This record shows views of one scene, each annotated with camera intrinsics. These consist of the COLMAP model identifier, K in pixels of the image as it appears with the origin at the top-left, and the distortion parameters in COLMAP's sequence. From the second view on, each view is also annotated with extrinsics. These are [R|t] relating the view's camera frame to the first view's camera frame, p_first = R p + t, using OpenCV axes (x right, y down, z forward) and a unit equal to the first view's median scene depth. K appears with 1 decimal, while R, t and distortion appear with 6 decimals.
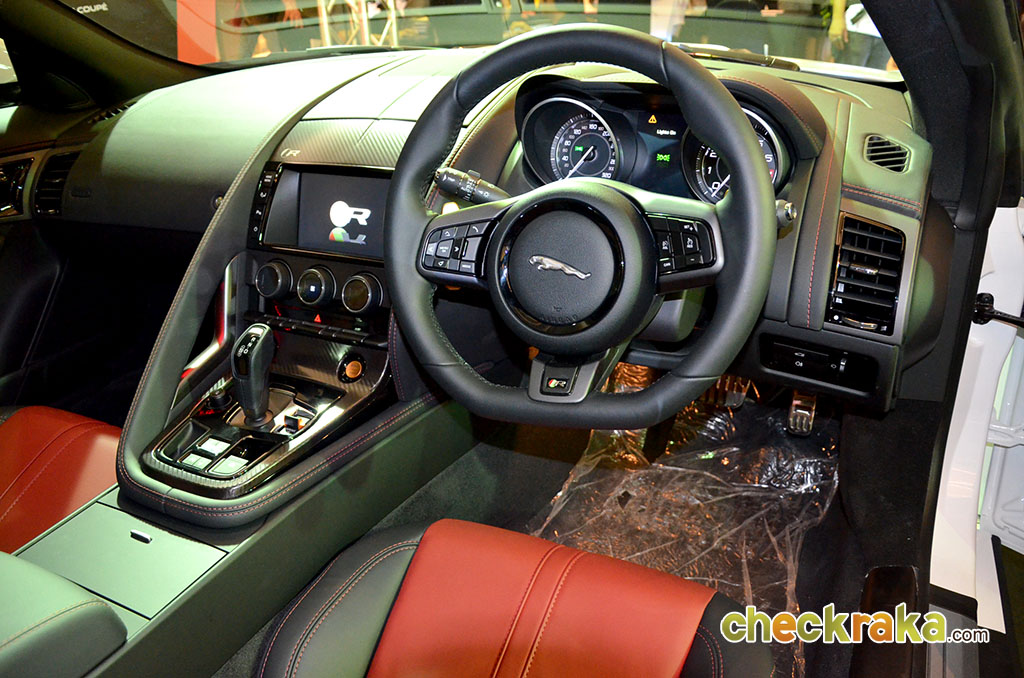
lens RADIAL K [[816.6, 0, 512.0], [0, 816.6, 339.0], [0, 0, 1]] dist [-0.057086, -0.002073]
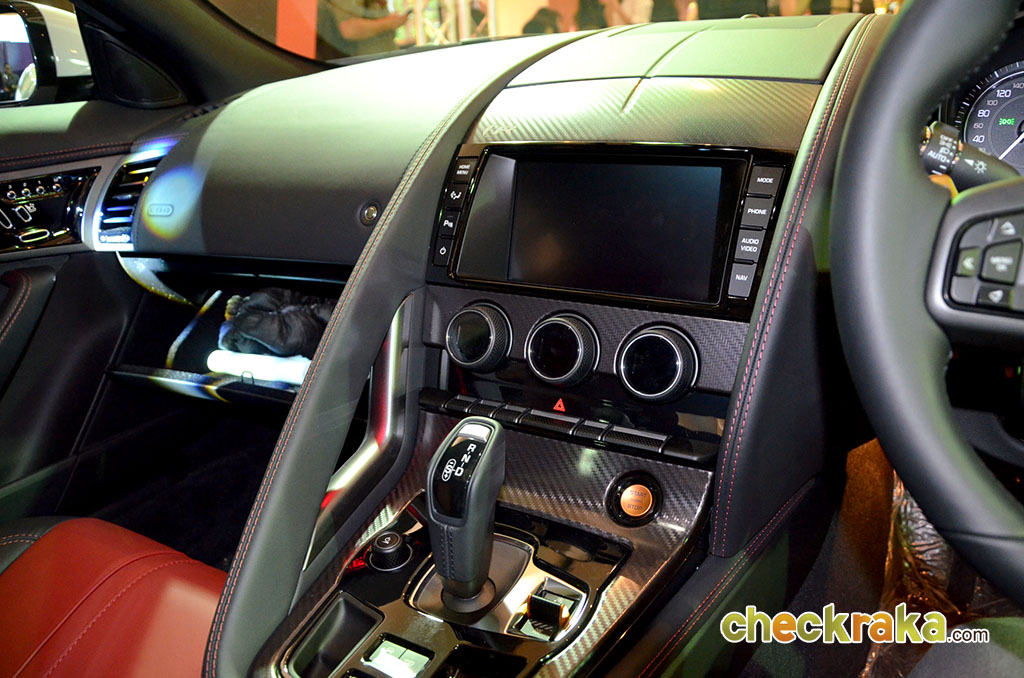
lens RADIAL K [[776.5, 0, 512.0], [0, 776.5, 339.0], [0, 0, 1]] dist [-0.113334, 0.004215]
pose [[0.998508, 0.012666, -0.053121, -0.243892], [-0.017055, 0.996403, -0.083008, -0.025713], [0.051879, 0.083790, 0.995132, 0.460431]]
